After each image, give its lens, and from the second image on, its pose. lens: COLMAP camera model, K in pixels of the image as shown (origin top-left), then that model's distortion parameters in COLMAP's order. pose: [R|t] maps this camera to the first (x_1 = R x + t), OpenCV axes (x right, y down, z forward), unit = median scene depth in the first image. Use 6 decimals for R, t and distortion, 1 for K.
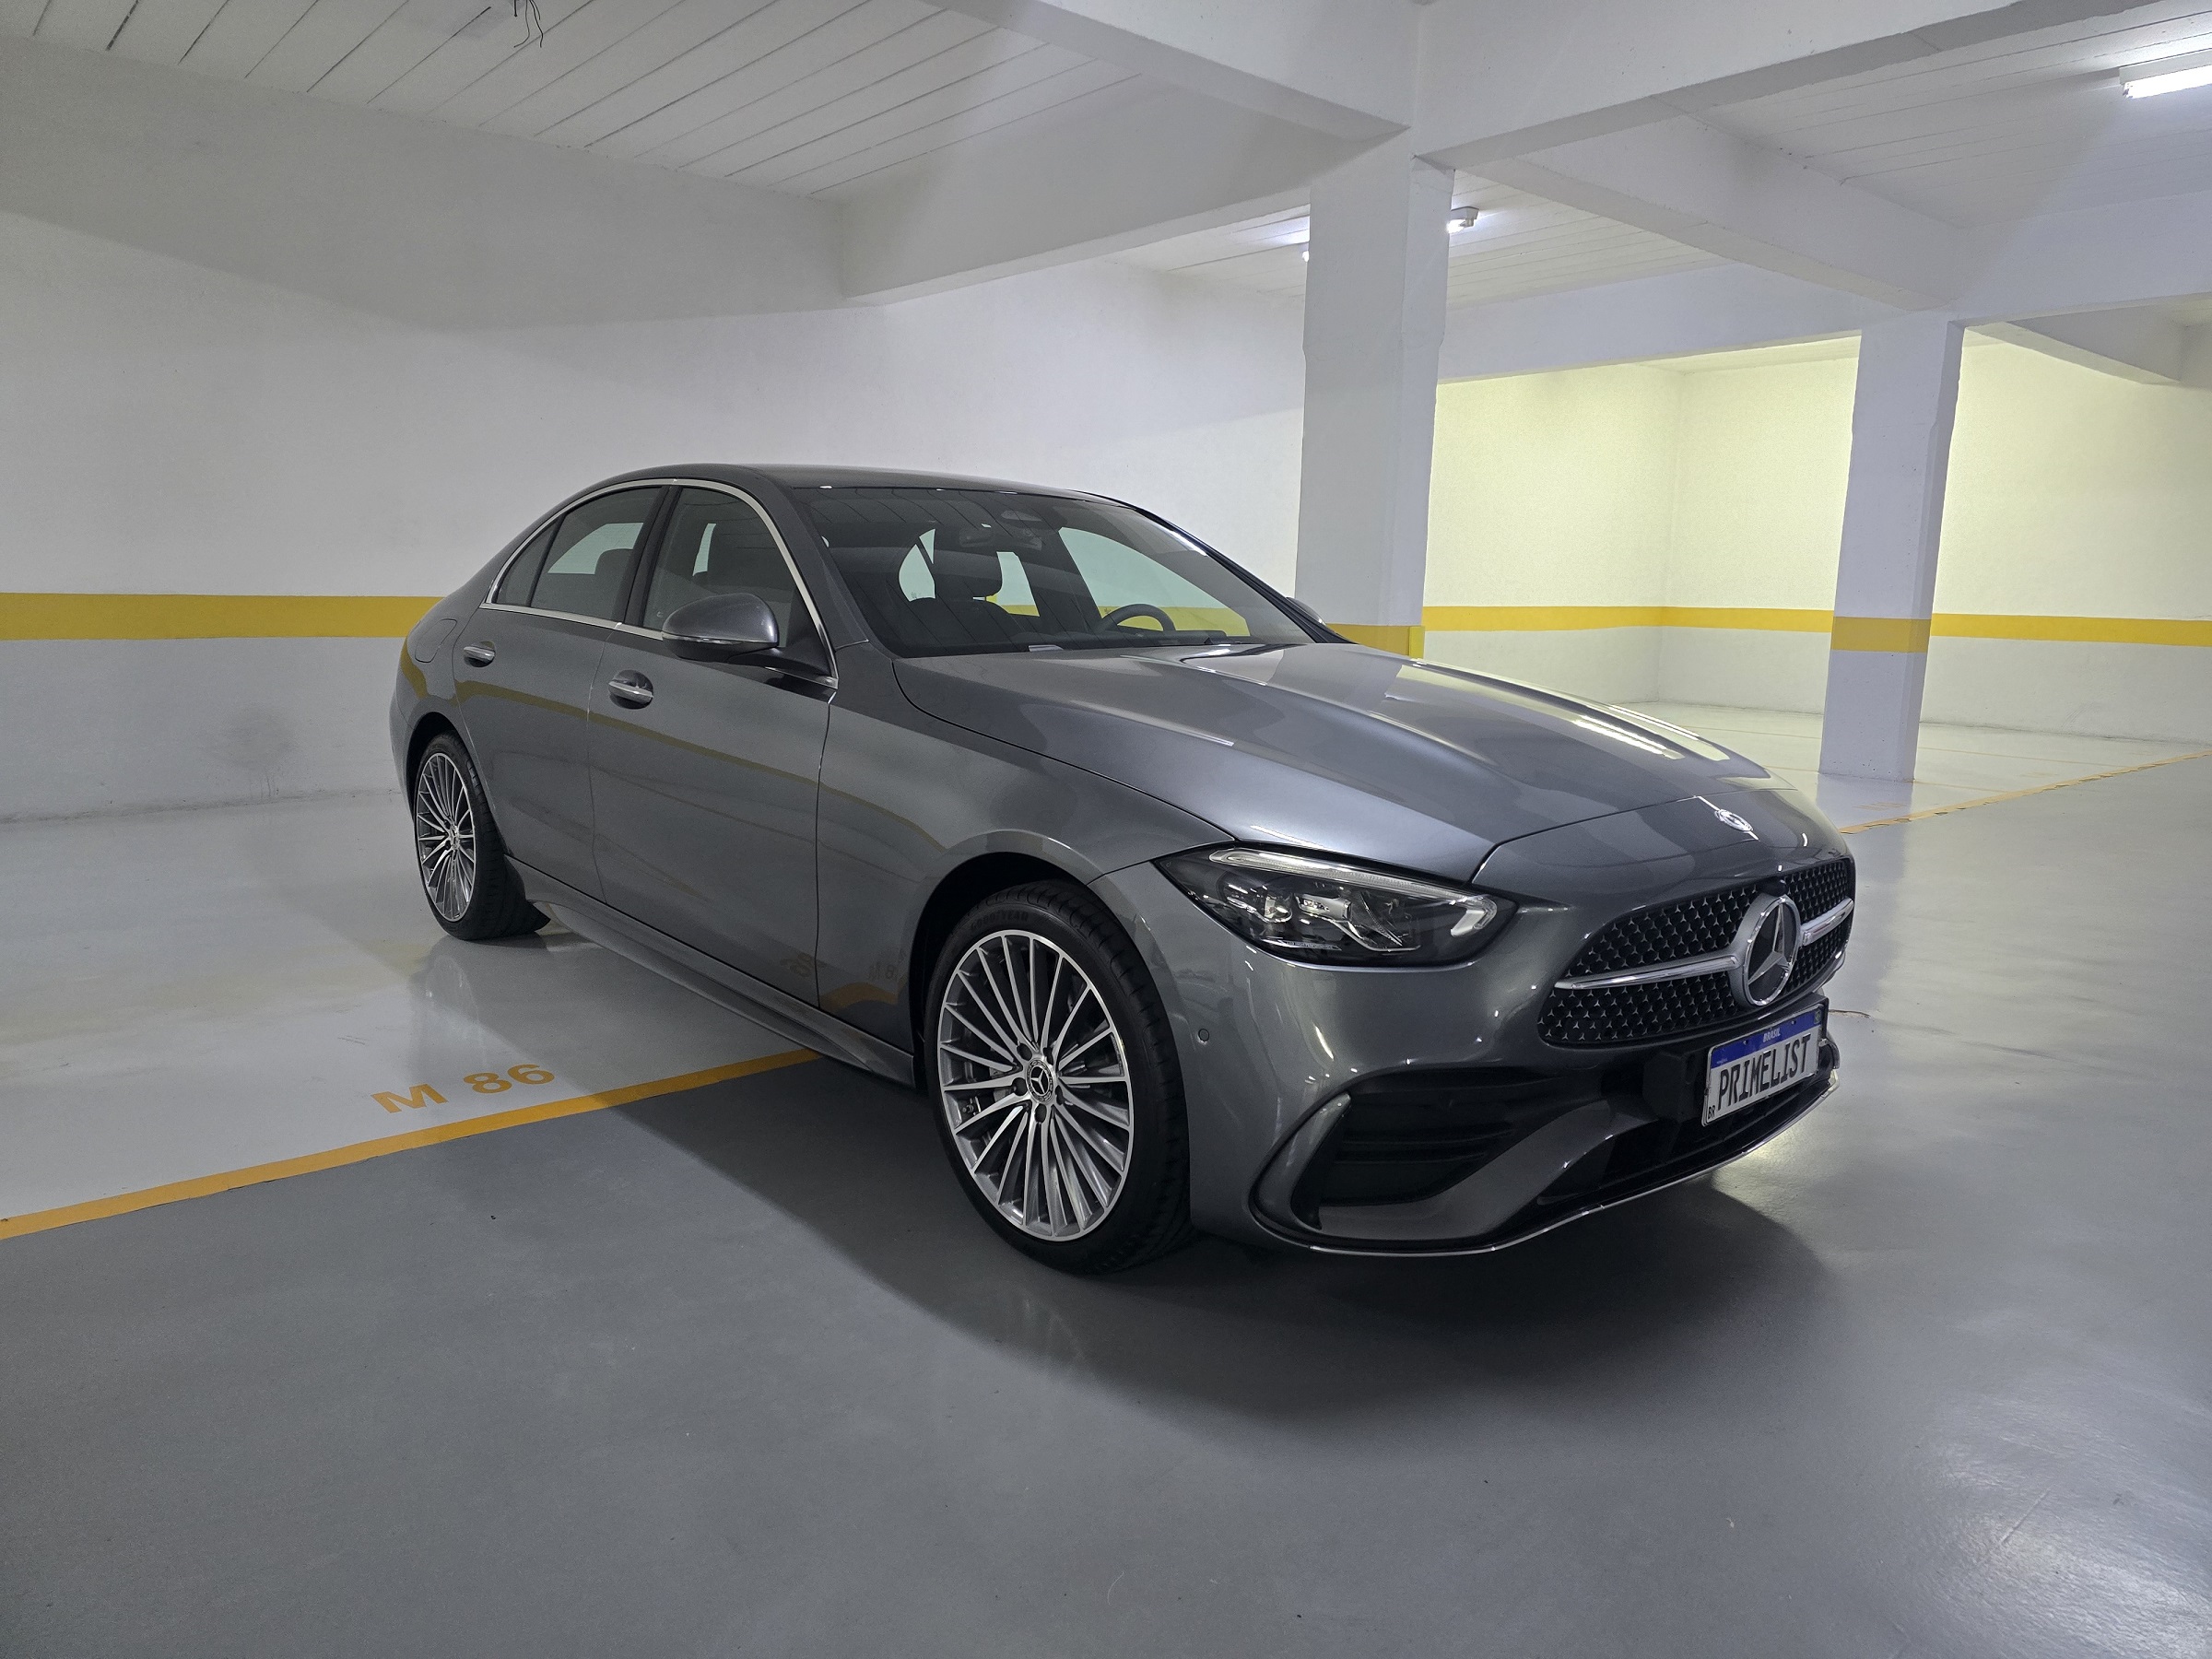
lens RADIAL K [[1501.8, 0, 1106.0], [0, 1501.8, 829.5], [0, 0, 1]] dist [0.010159, -0.005364]
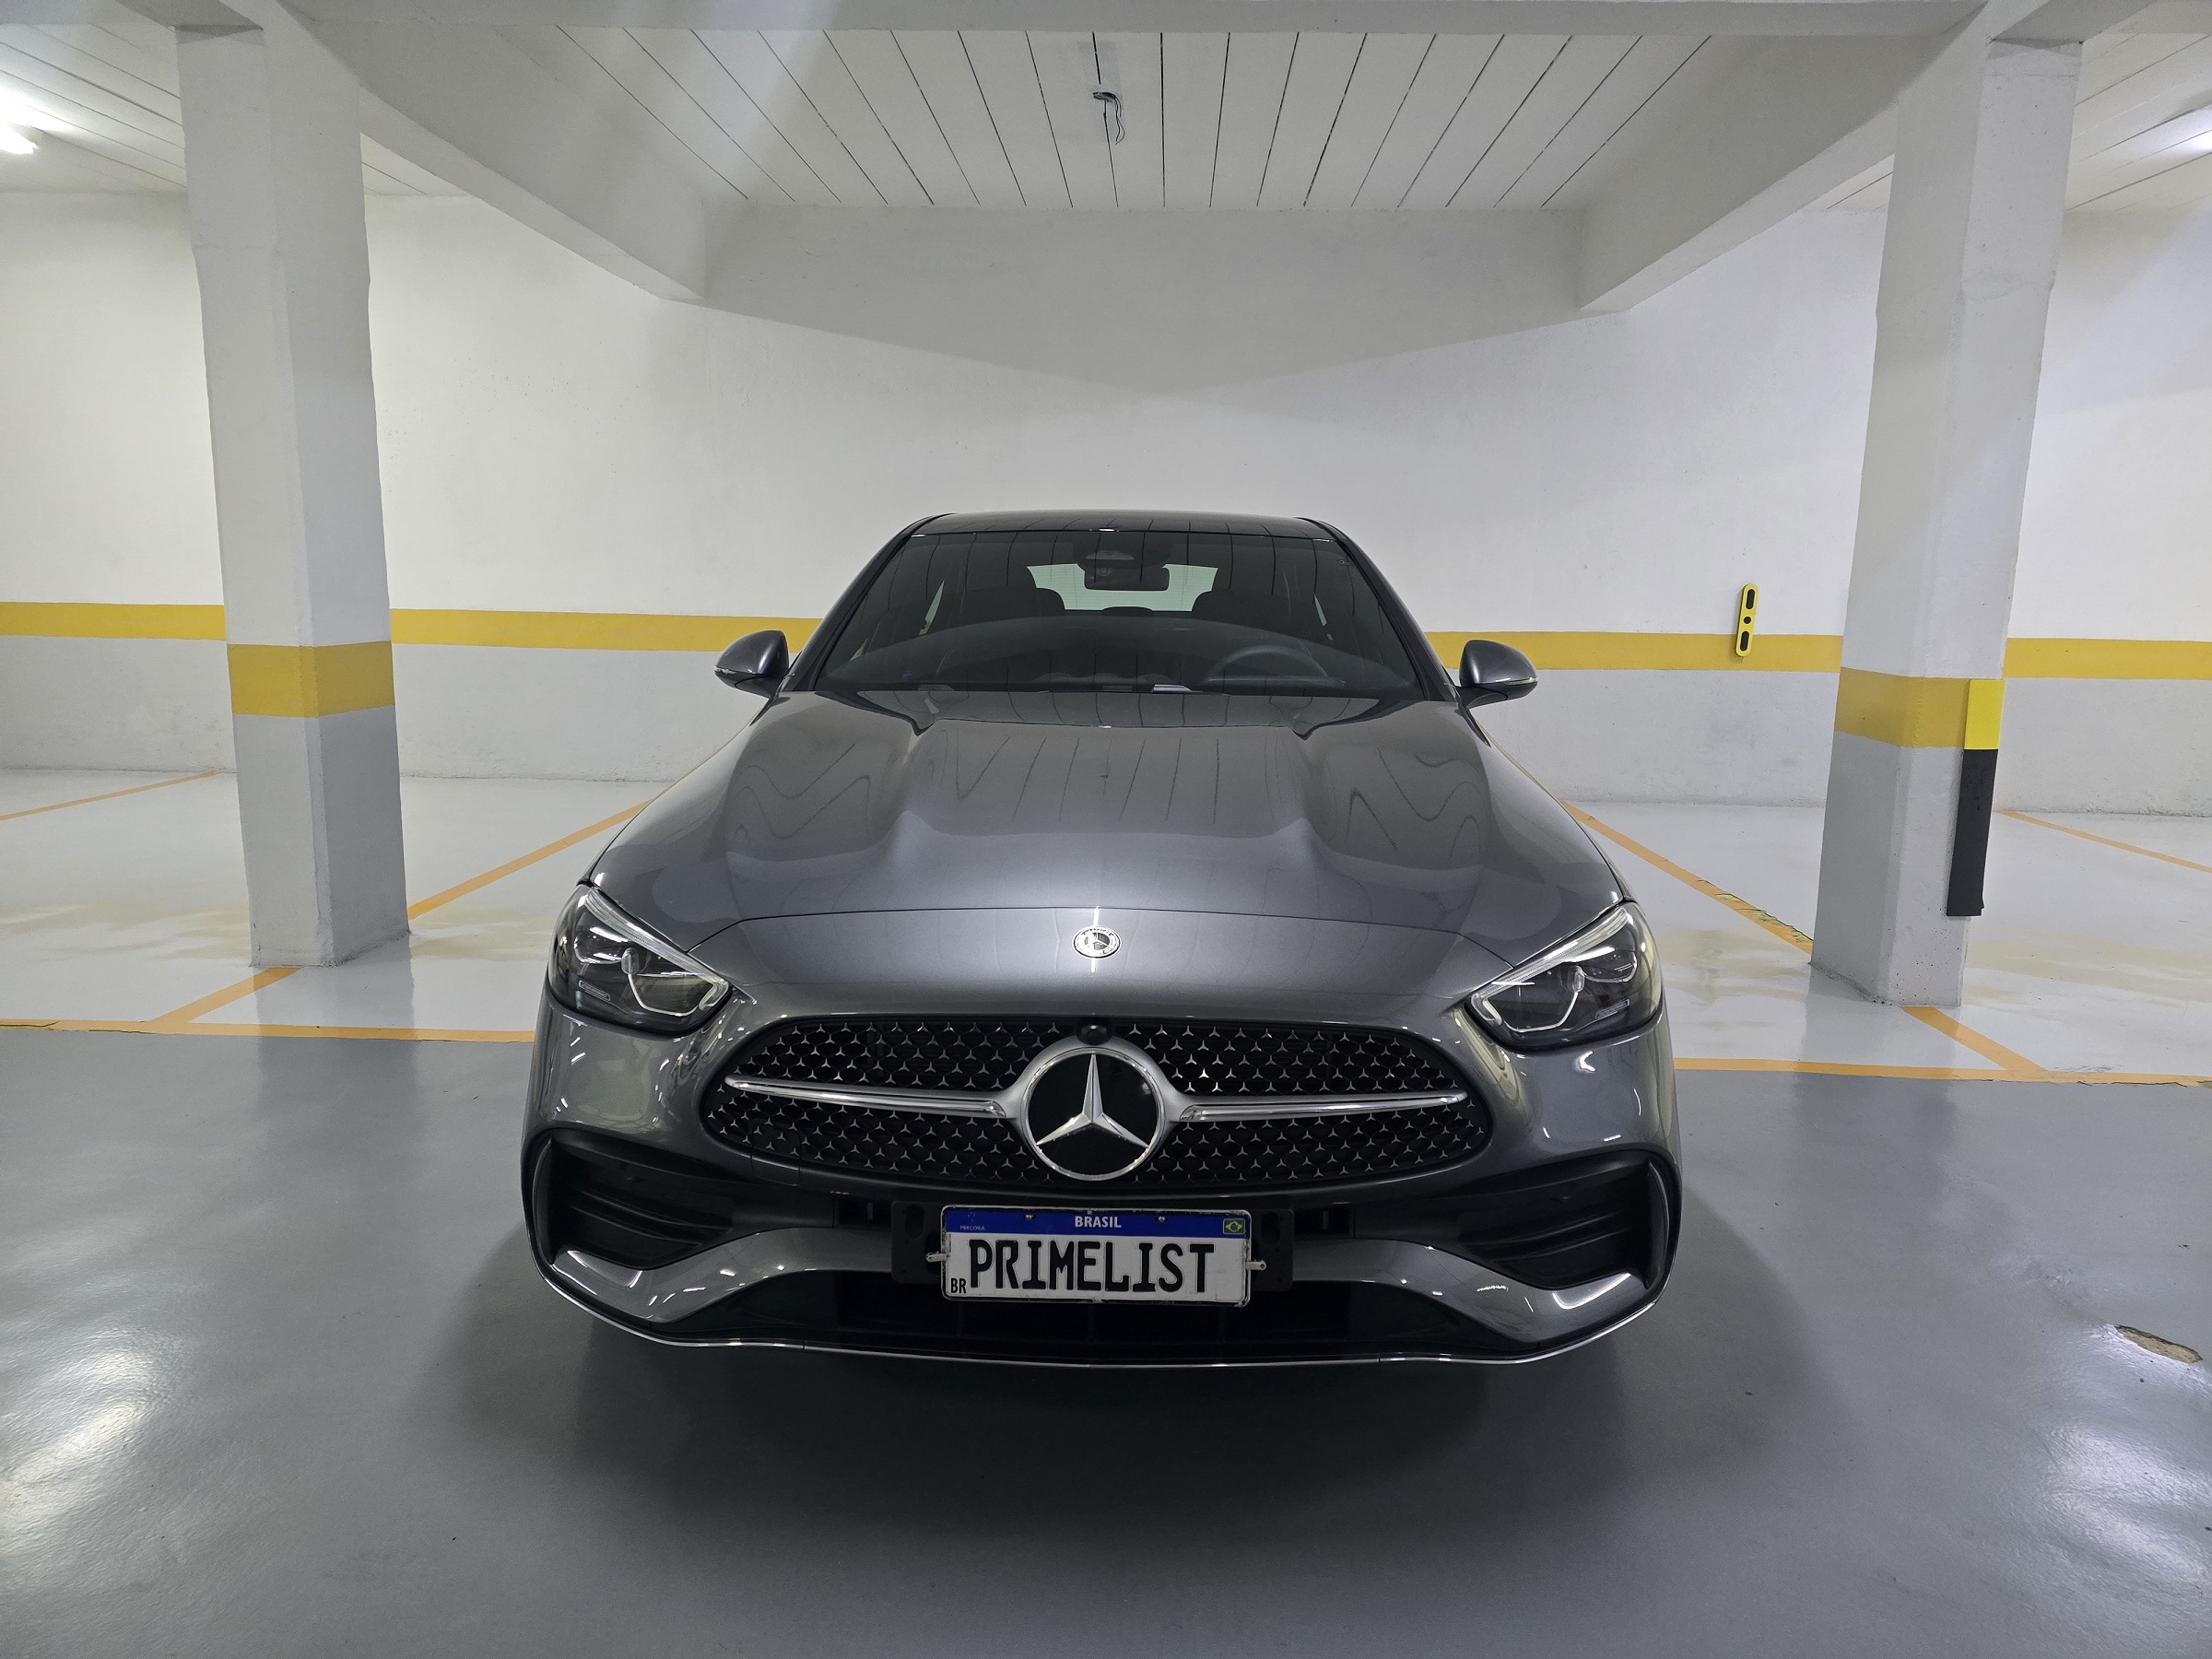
lens RADIAL K [[1501.8, 0, 1106.0], [0, 1501.8, 829.5], [0, 0, 1]] dist [0.010159, -0.005364]
pose [[0.737431, 0.098167, -0.668250, 0.939385], [-0.107809, 0.993804, 0.027022, -0.084238], [0.666763, 0.052116, 0.743446, 0.420017]]
